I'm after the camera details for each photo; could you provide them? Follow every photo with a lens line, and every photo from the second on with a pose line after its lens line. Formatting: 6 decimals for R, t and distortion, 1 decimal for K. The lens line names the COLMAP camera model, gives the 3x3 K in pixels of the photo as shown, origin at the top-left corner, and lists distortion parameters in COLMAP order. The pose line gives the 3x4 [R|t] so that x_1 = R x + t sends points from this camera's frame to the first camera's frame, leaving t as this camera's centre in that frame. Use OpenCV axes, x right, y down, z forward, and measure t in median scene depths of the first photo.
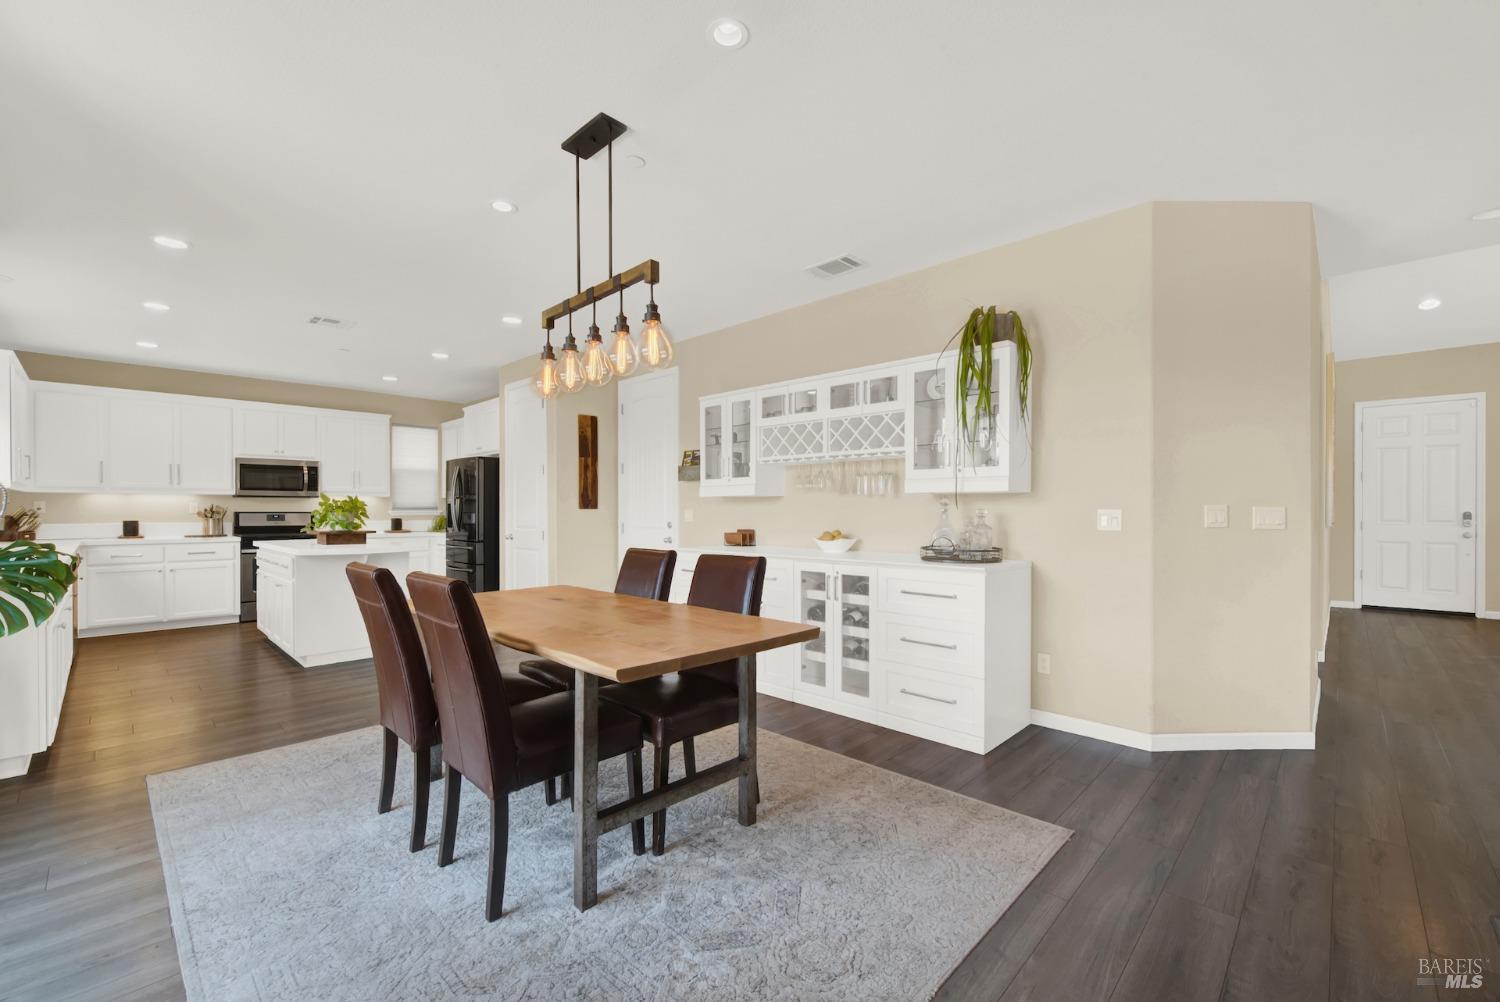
lens RADIAL K [[618.0, 0, 752.7], [0, 618.0, 511.6], [0, 0, 1]] dist [0.000601, -0.000548]
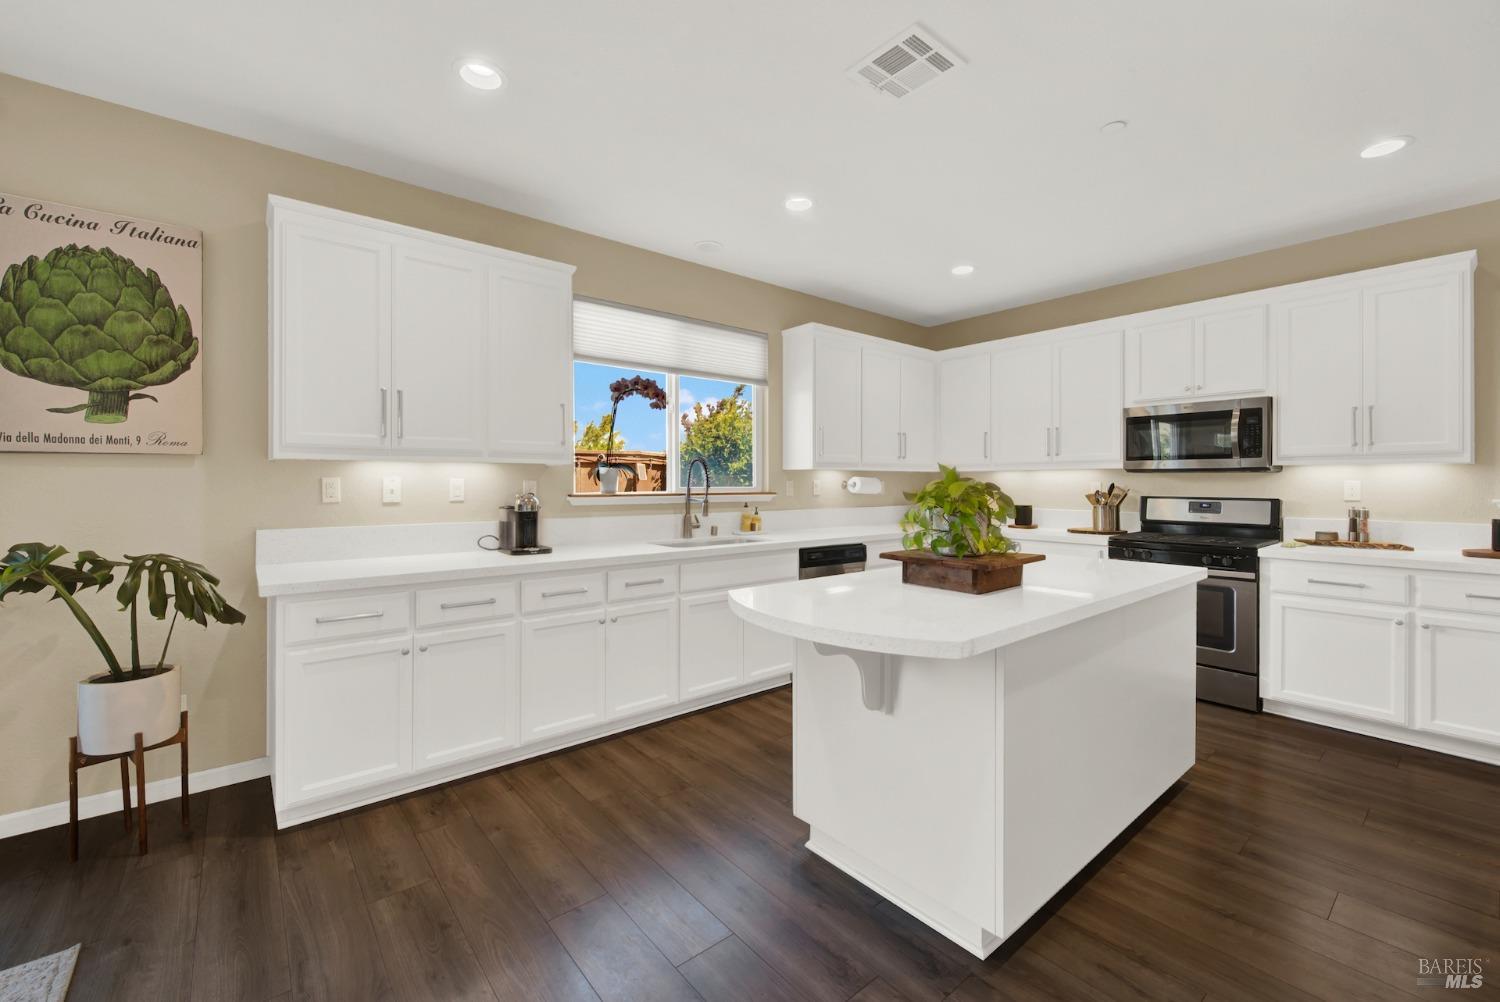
lens RADIAL K [[615.8, 0, 752.7], [0, 615.8, 482.9], [0, 0, 1]] dist [0.001366, -0.000471]
pose [[-0.114097, 0.000335, -0.993470, -0.207483], [-0.002696, 0.999996, 0.000647, -0.014070], [0.993466, 0.002752, -0.114095, 0.794335]]
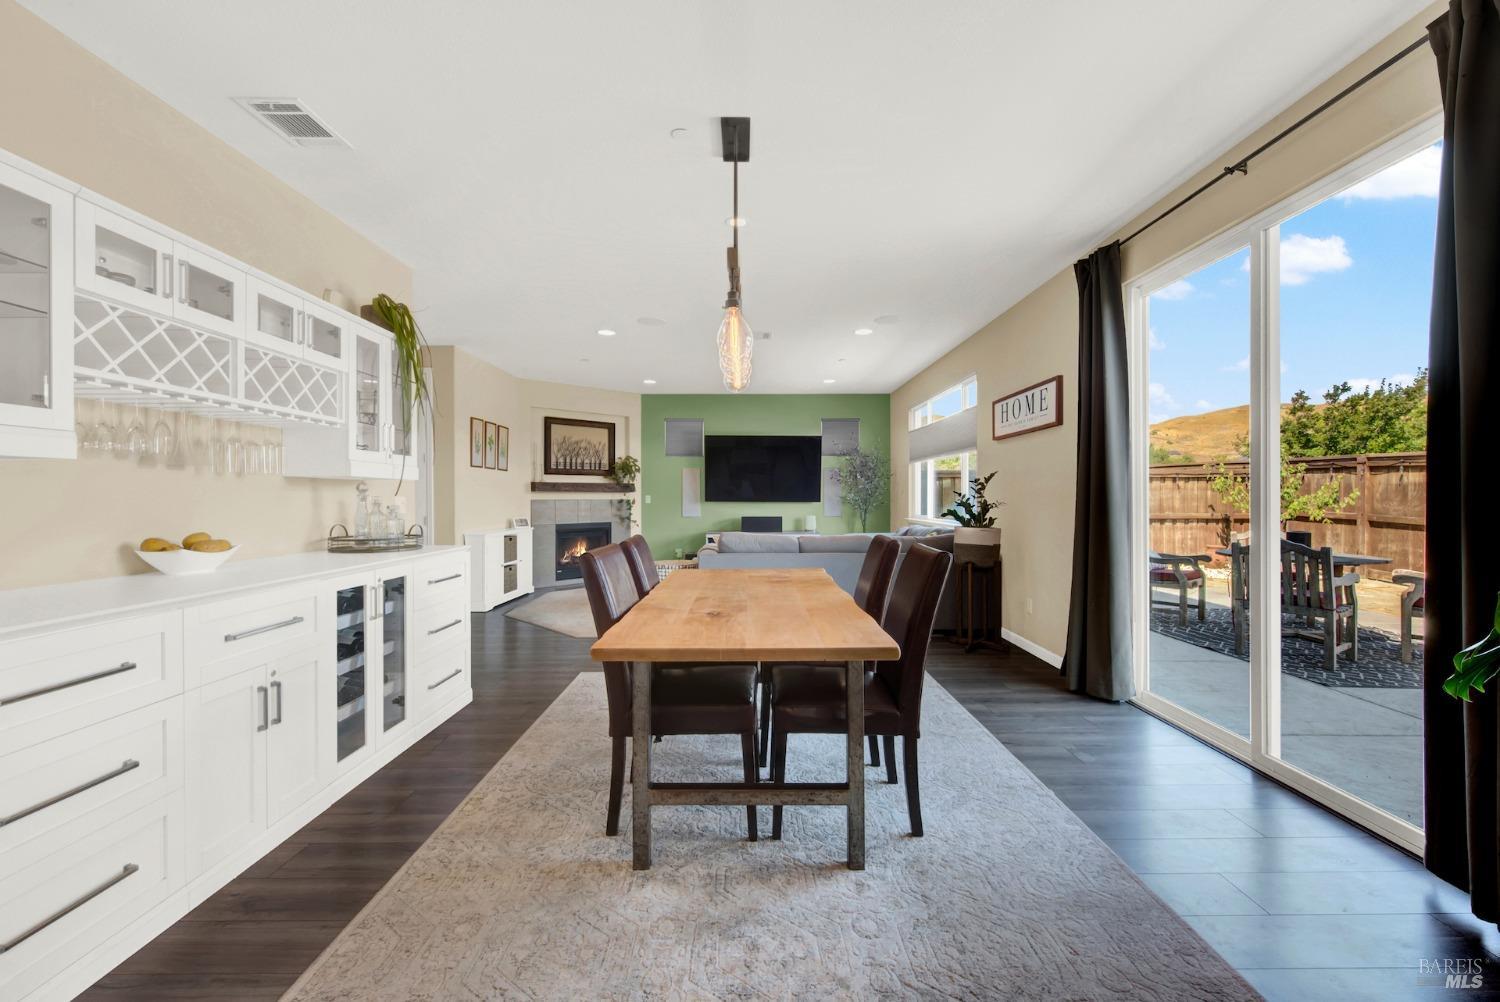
lens RADIAL K [[611.8, 0, 750.0], [0, 611.8, 501.0], [0, 0, 1]] dist [-0.000184, -0.000463]
pose [[-0.695436, -0.002356, 0.718584, -0.429480], [0.004806, 0.999957, 0.007930, -0.000423], [-0.718572, 0.008968, -0.695395, 0.718657]]
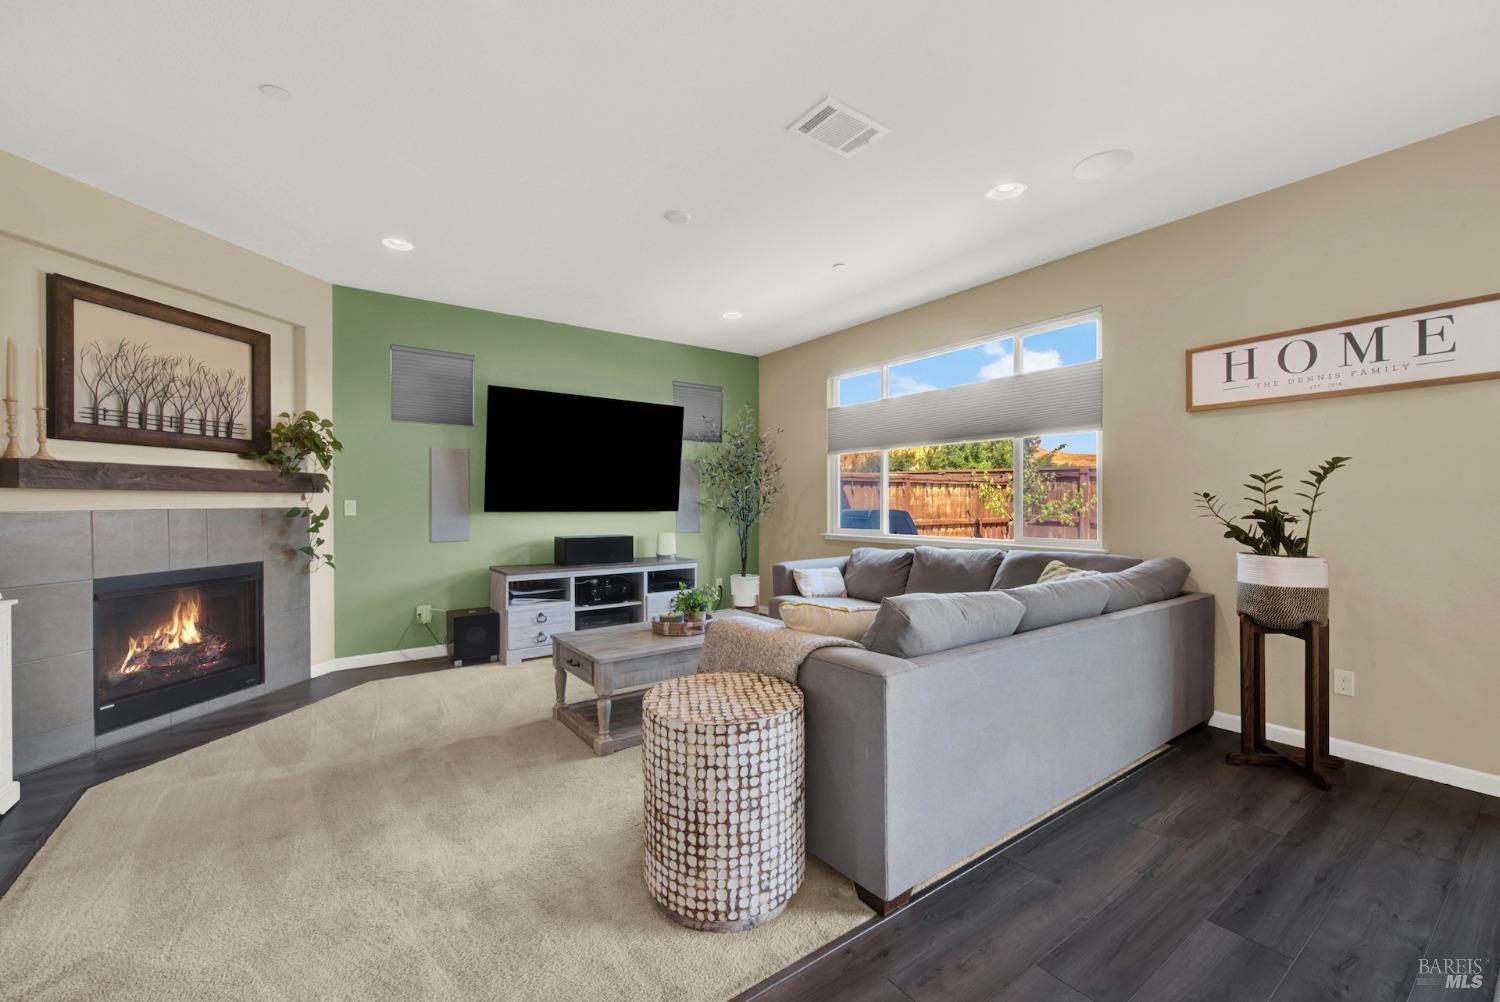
lens RADIAL K [[606.3, 0, 748.7], [0, 606.3, 503.7], [0, 0, 1]] dist [0.001989, -0.003057]
pose [[-0.982926, 0.002694, 0.183981, 0.246160], [0.003647, 0.999982, 0.004845, -0.000421], [-0.183965, 0.005433, -0.982918, 0.461640]]
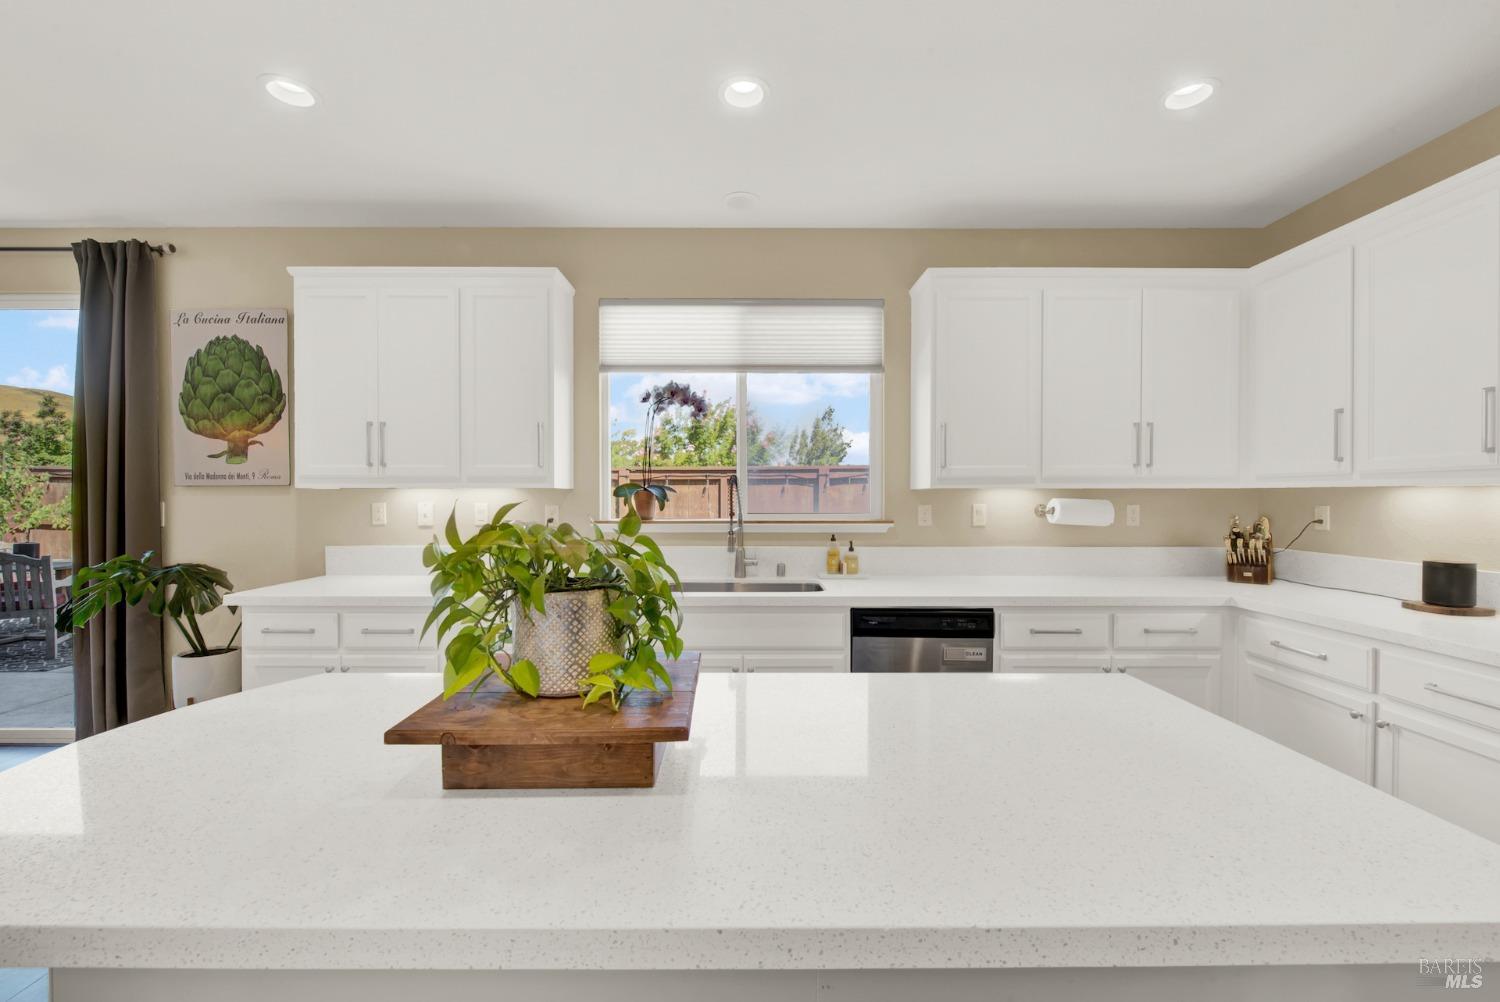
lens RADIAL K [[611.8, 0, 750.0], [0, 611.8, 501.0], [0, 0, 1]] dist [-0.000184, -0.000463]
pose [[-0.718653, 0.006635, -0.695338, -0.499175], [-0.001811, 0.999933, 0.011414, -0.025293], [0.695367, 0.009462, -0.718593, 1.030408]]
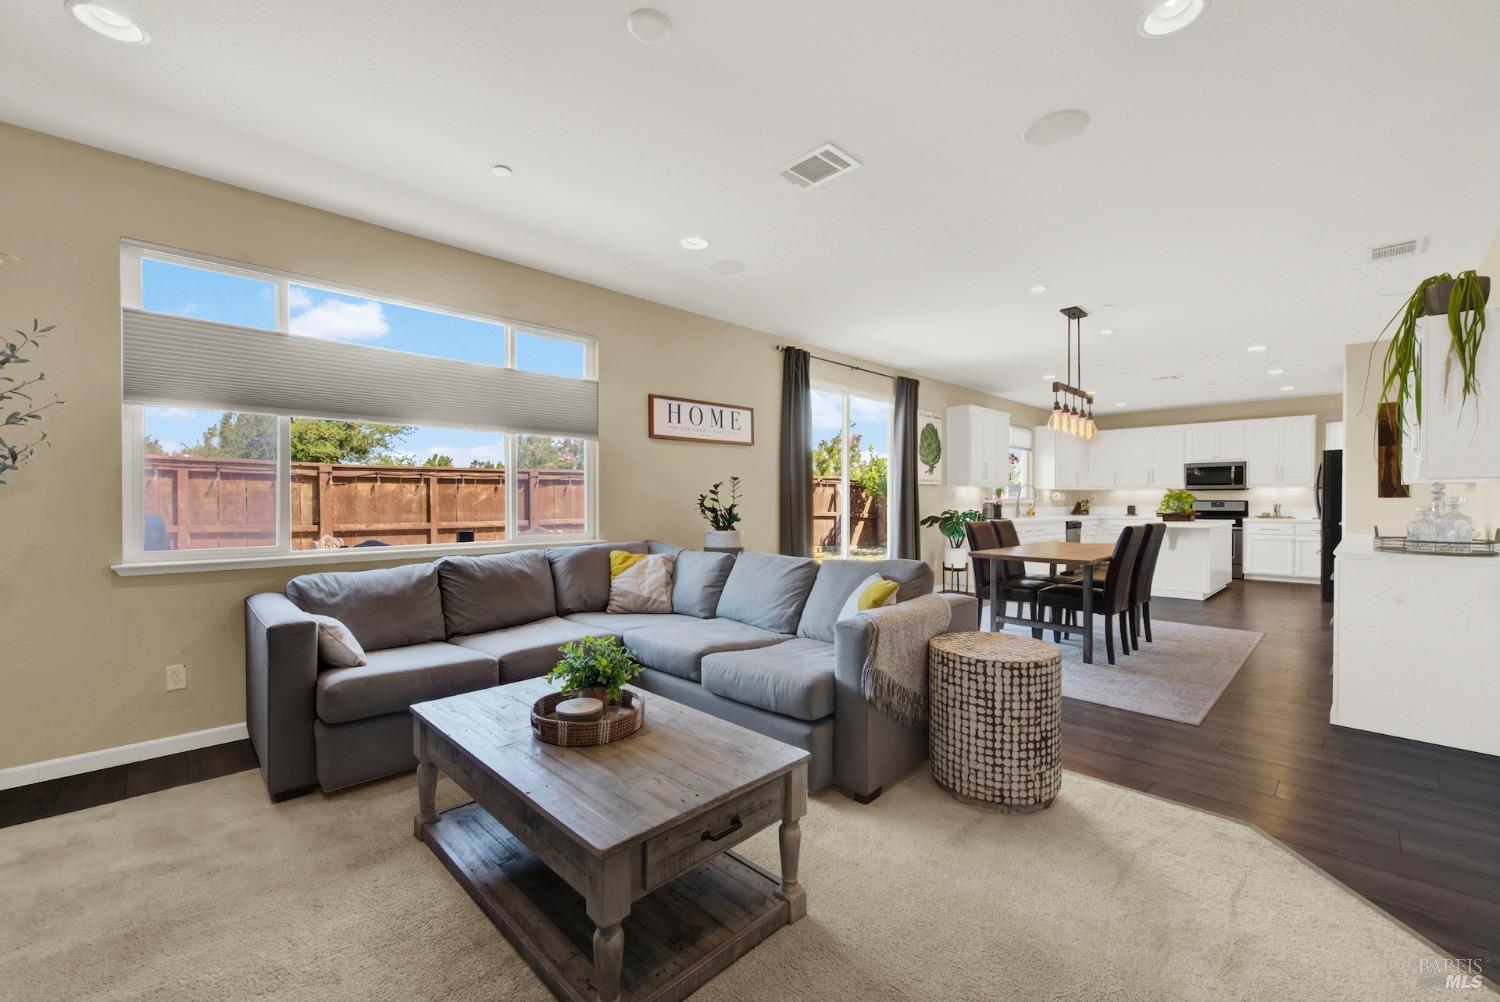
lens RADIAL K [[607.0, 0, 748.8], [0, 607.0, 504.7], [0, 0, 1]] dist [-0.000863, -0.000184]
pose [[-0.032351, 0.008107, -0.999444, 0.732068], [-0.001483, 0.999966, 0.008159, 0.000788], [0.999475, 0.001746, -0.032338, 0.005075]]
